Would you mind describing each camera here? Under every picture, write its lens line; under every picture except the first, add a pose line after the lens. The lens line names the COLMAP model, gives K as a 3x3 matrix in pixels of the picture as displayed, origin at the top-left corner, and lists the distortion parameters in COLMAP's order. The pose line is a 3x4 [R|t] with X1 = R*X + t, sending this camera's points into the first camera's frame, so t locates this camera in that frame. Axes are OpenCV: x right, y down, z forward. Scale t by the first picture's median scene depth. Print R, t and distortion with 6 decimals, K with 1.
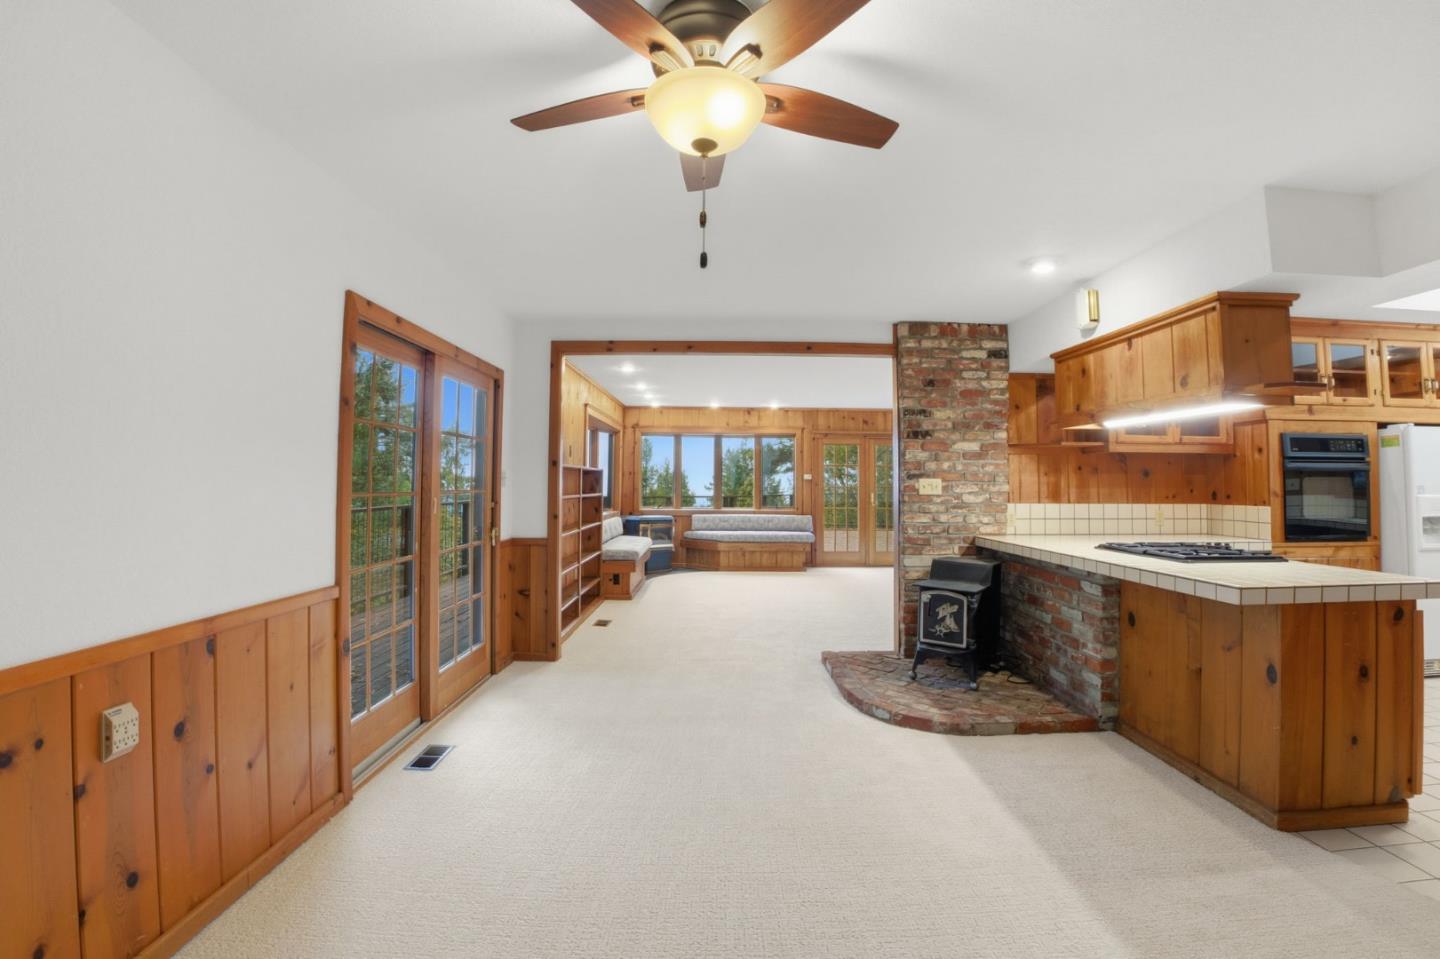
lens RADIAL K [[652.0, 0, 732.3], [0, 652.0, 468.0], [0, 0, 1]] dist [-0.094126, 0.010854]
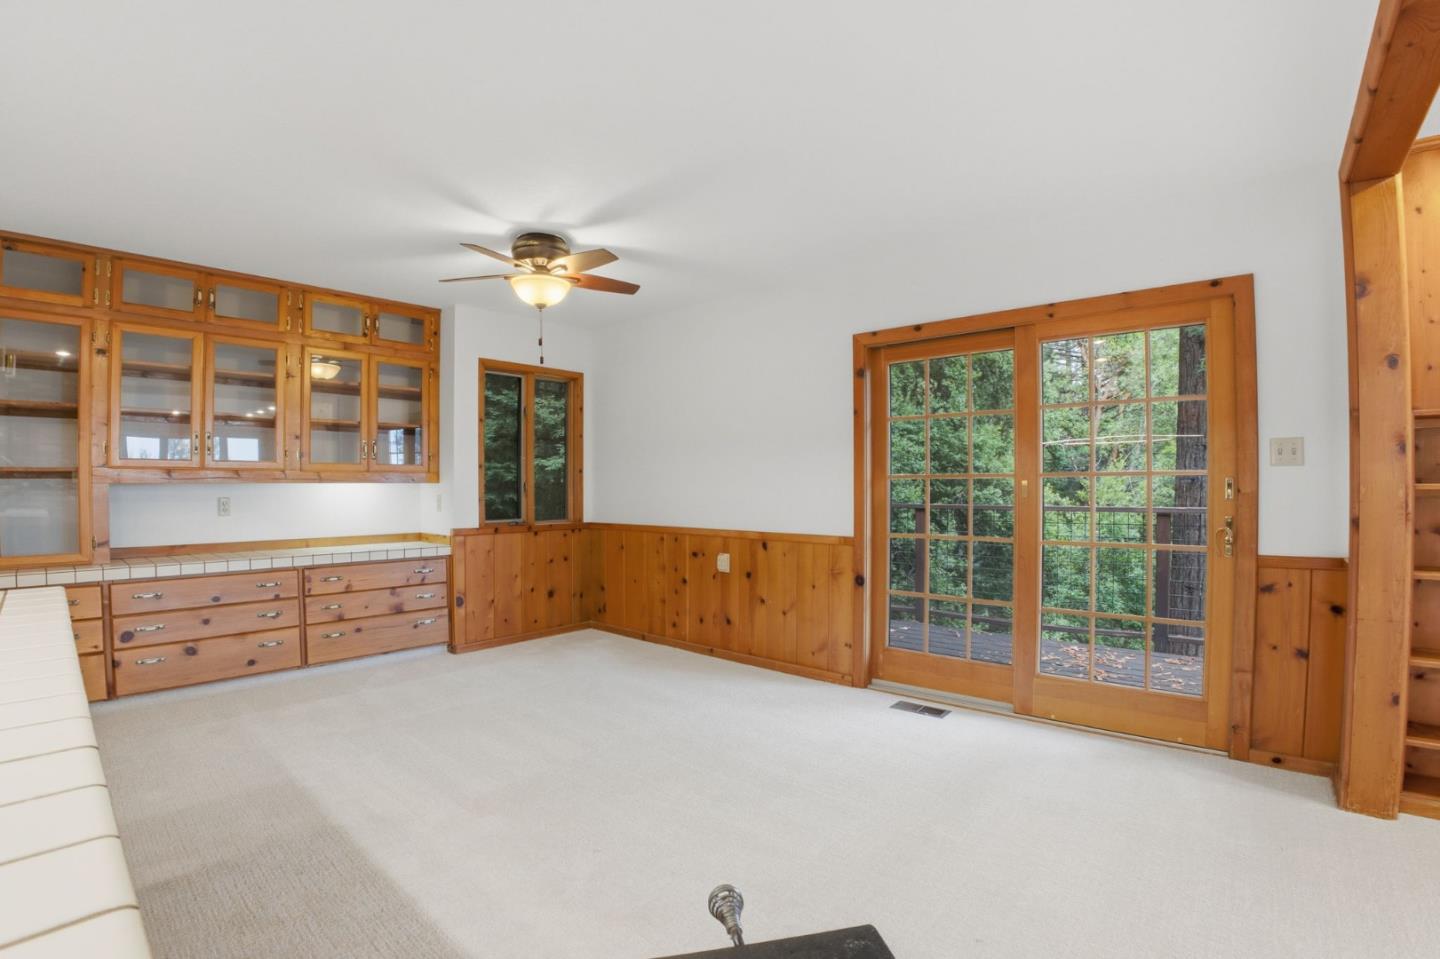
lens RADIAL K [[652.0, 0, 727.6], [0, 652.0, 484.7], [0, 0, 1]] dist [-0.094126, 0.010854]
pose [[-0.662604, -0.005751, -0.748948, 0.380140], [0.016974, 0.999598, -0.022693, 0.049589], [0.748777, -0.027749, -0.662240, 0.948553]]
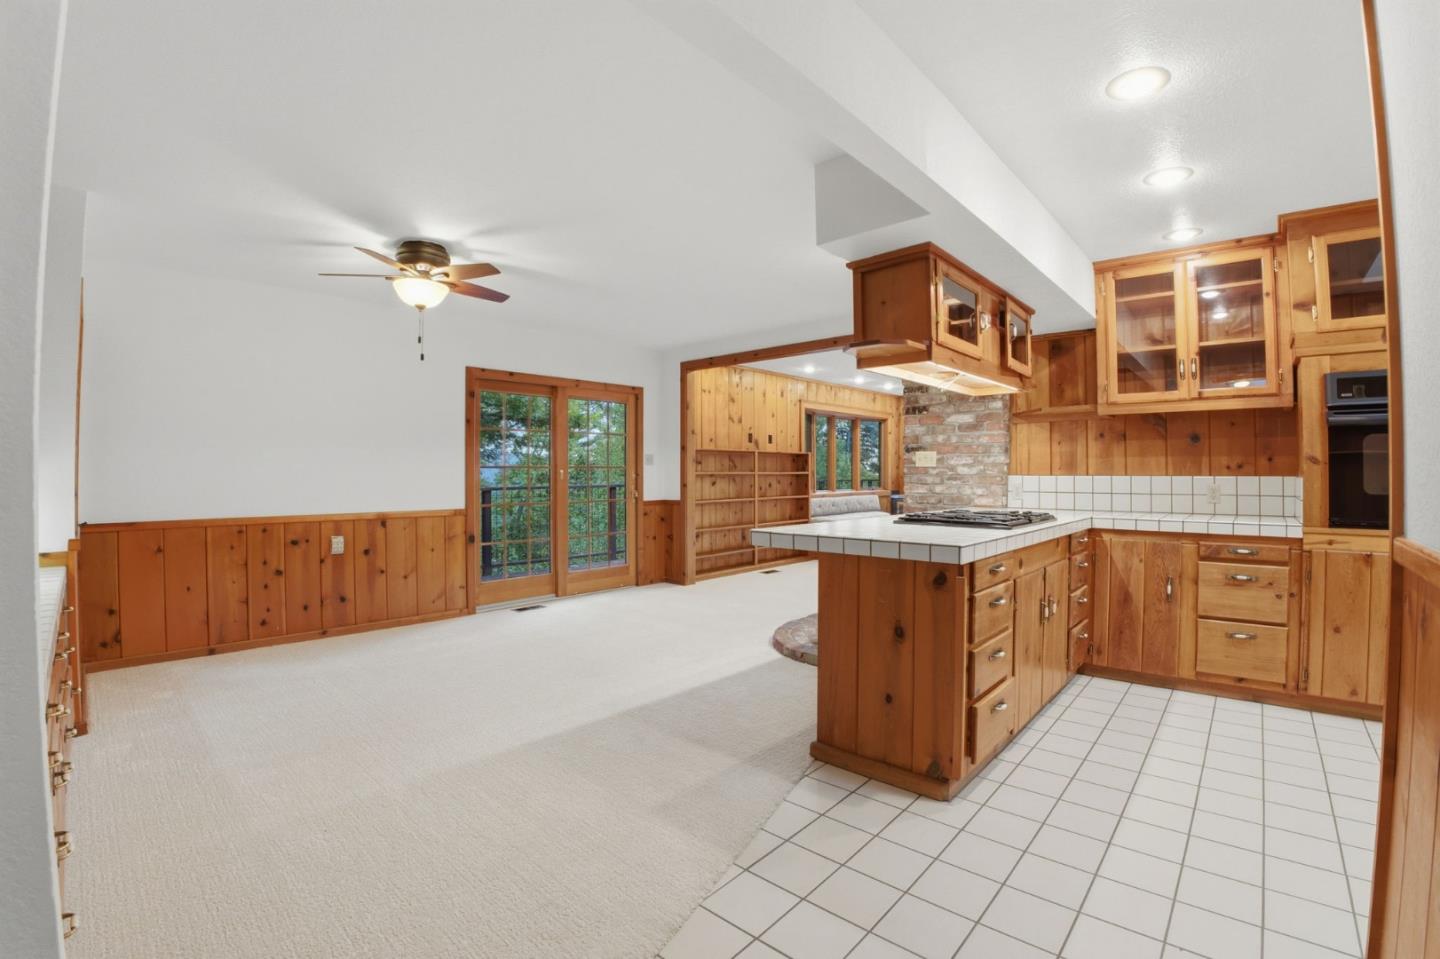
lens RADIAL K [[652.0, 0, 728.0], [0, 652.0, 474.6], [0, 0, 1]] dist [-0.094126, 0.010854]
pose [[0.734370, -0.005177, -0.678729, 0.779822], [0.022407, 0.999611, 0.016620, 0.029279], [0.678379, -0.027414, 0.734200, 0.010307]]
